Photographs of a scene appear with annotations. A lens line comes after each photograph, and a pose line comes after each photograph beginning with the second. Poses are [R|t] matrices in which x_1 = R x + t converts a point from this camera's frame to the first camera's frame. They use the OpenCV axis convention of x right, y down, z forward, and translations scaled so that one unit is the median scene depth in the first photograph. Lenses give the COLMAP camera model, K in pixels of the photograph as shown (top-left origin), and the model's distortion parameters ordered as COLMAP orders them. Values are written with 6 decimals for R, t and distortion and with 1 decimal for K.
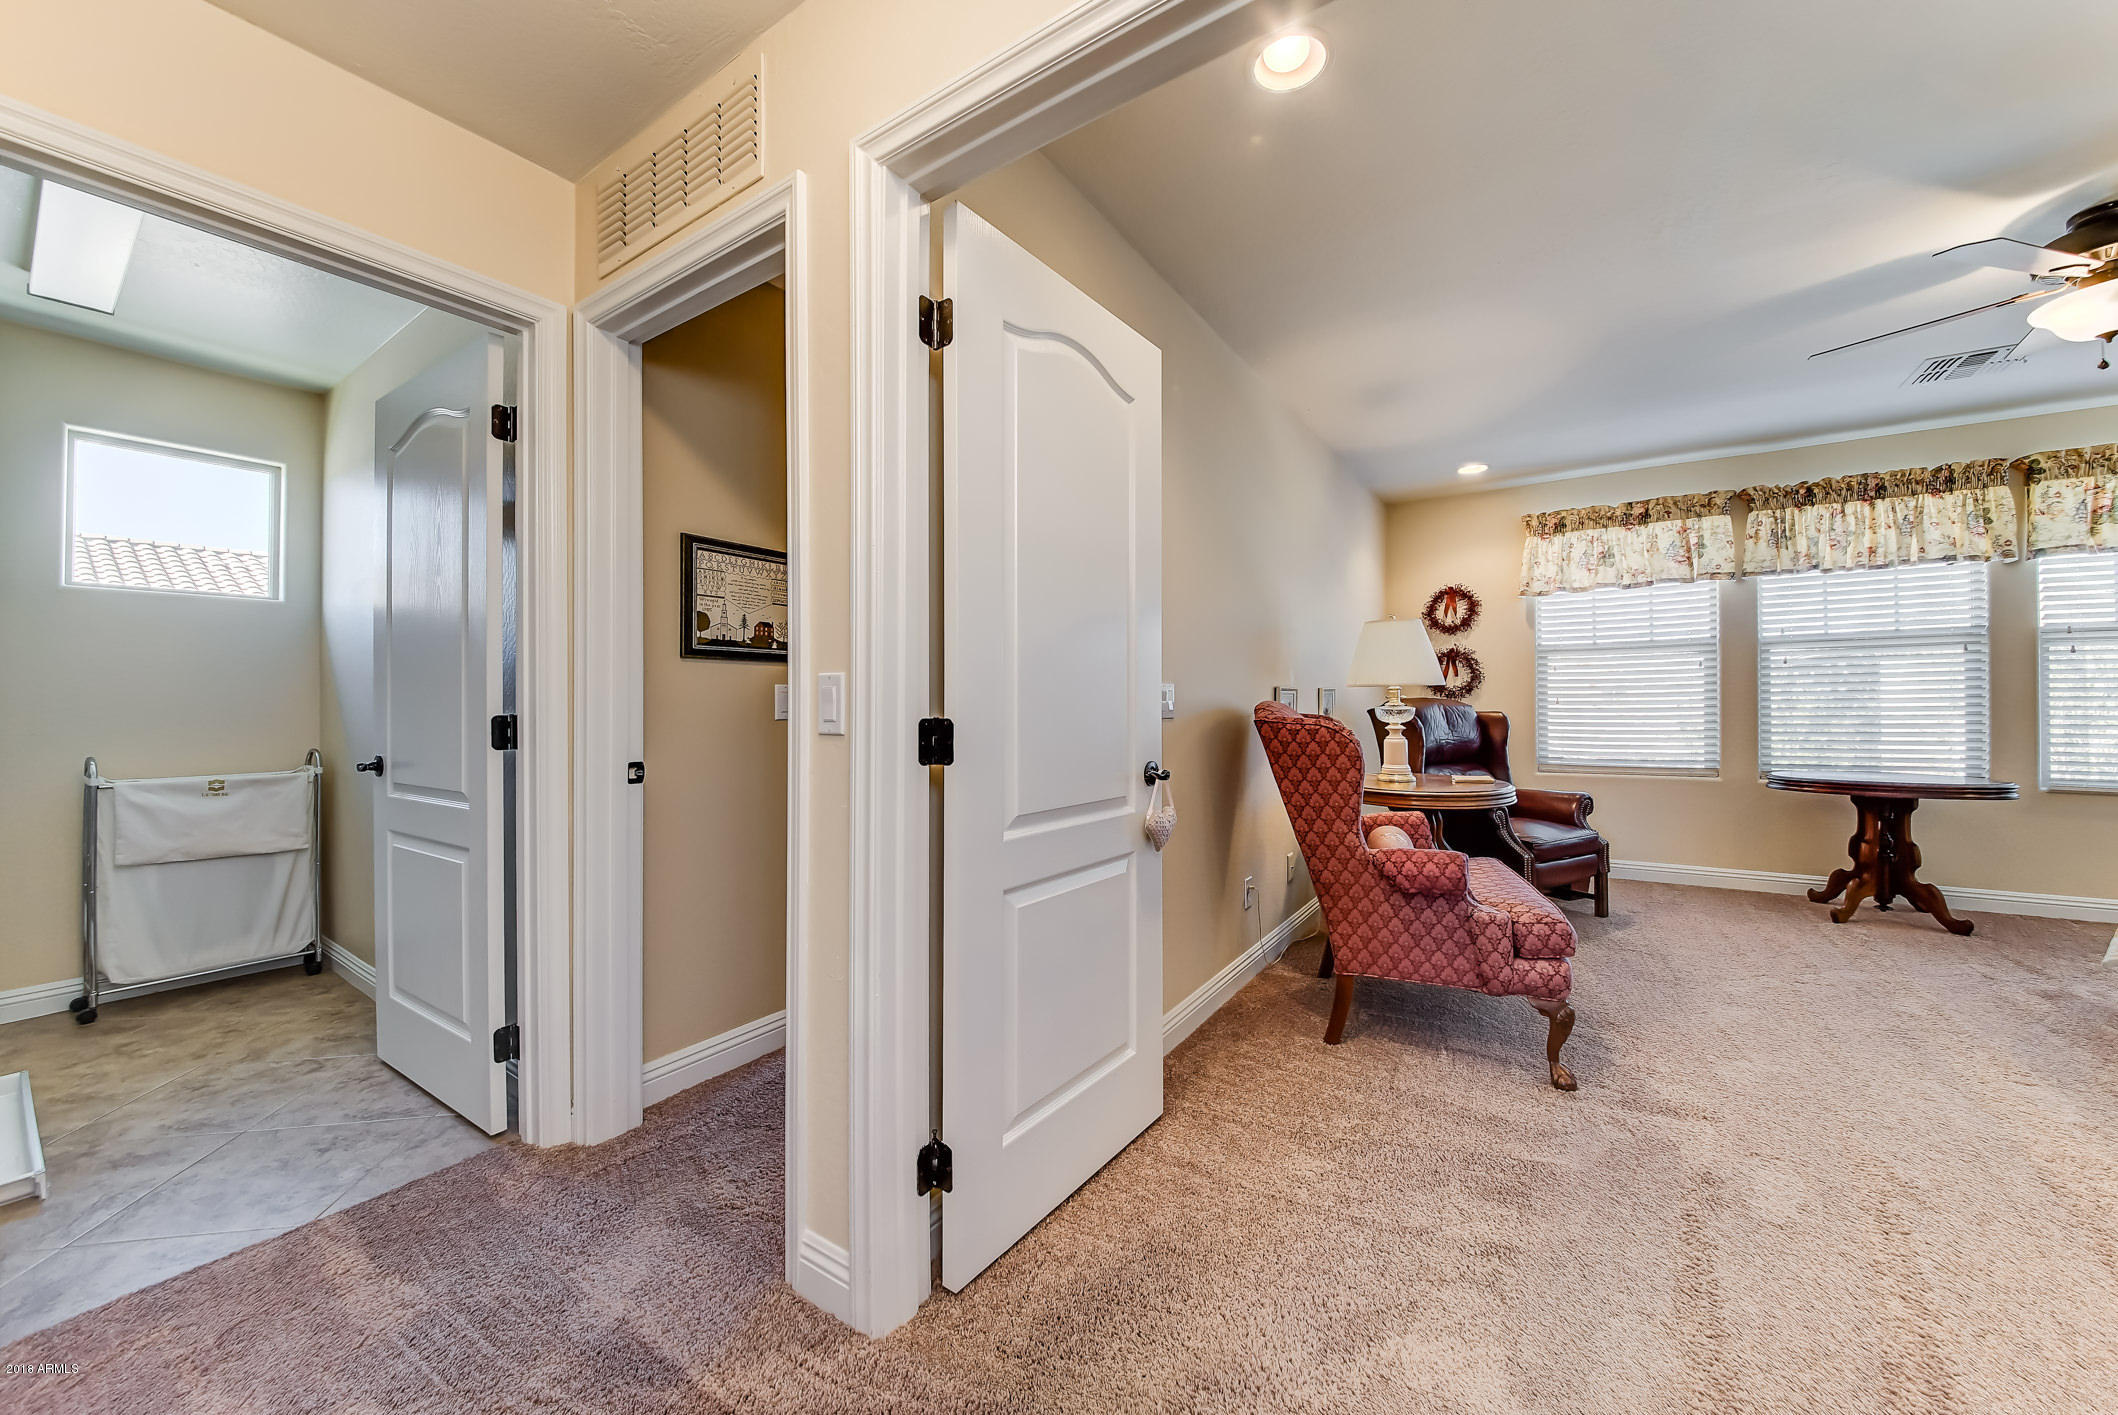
lens RADIAL K [[777.4, 0, 1055.8], [0, 777.4, 699.2], [0, 0, 1]] dist [-0.013579, -0.002193]
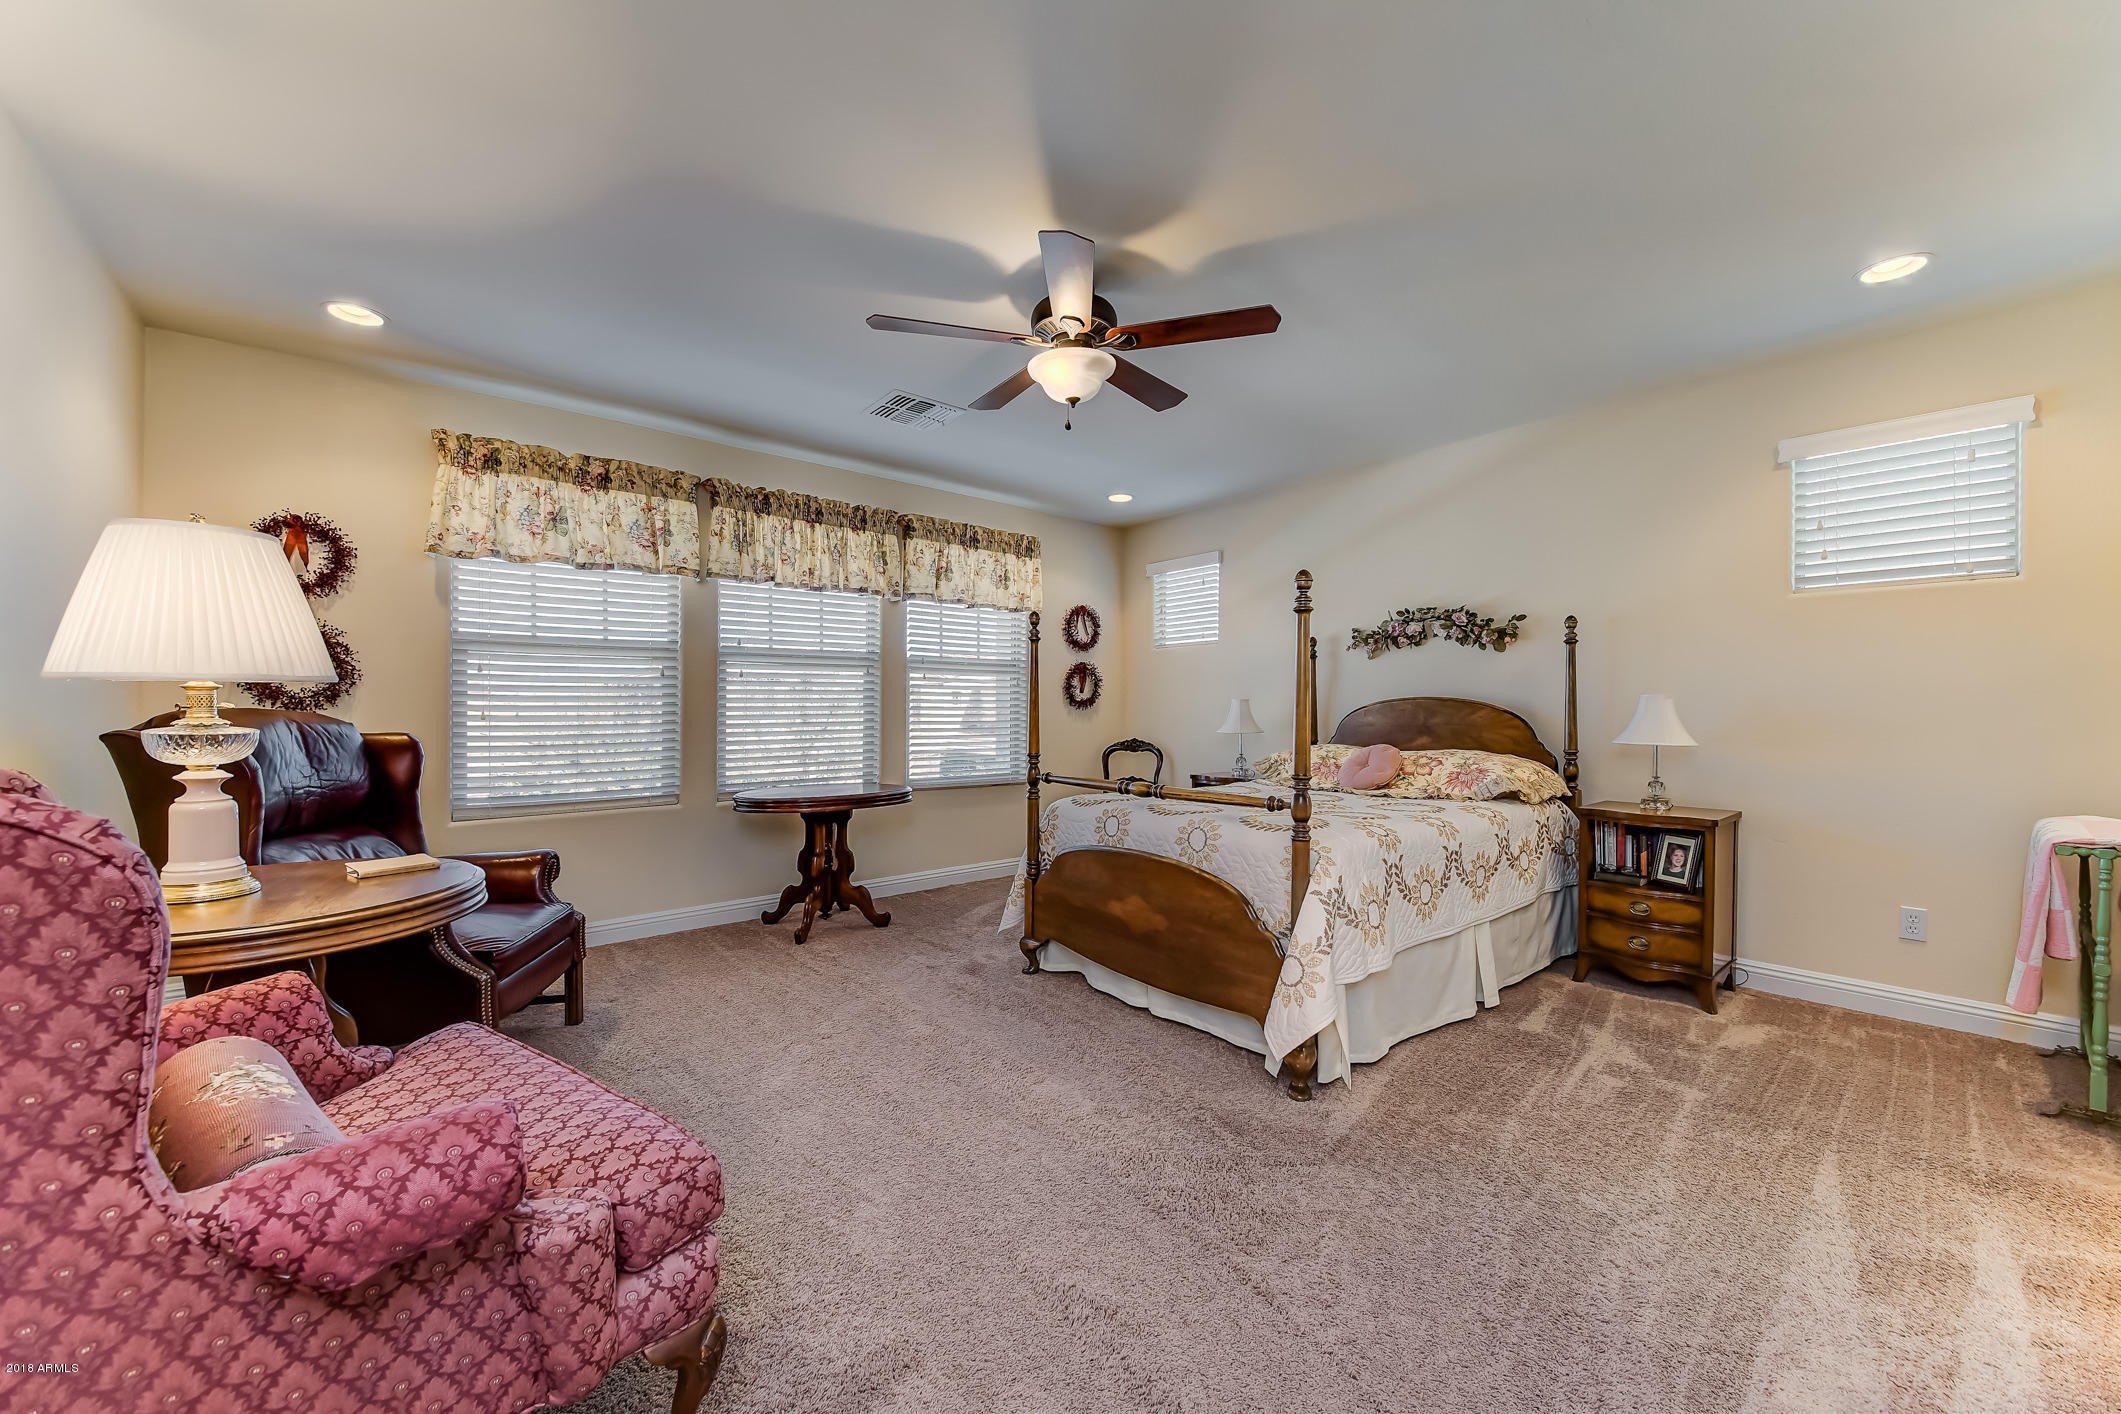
lens RADIAL K [[791.2, 0, 1103.8], [0, 791.2, 728.8], [0, 0, 1]] dist [-0.023919, -0.001634]
pose [[0.239567, -0.009953, 0.970829, 0.126603], [-0.009286, 0.999878, 0.012542, 0.000436], [-0.970835, -0.012020, 0.239446, 0.348774]]
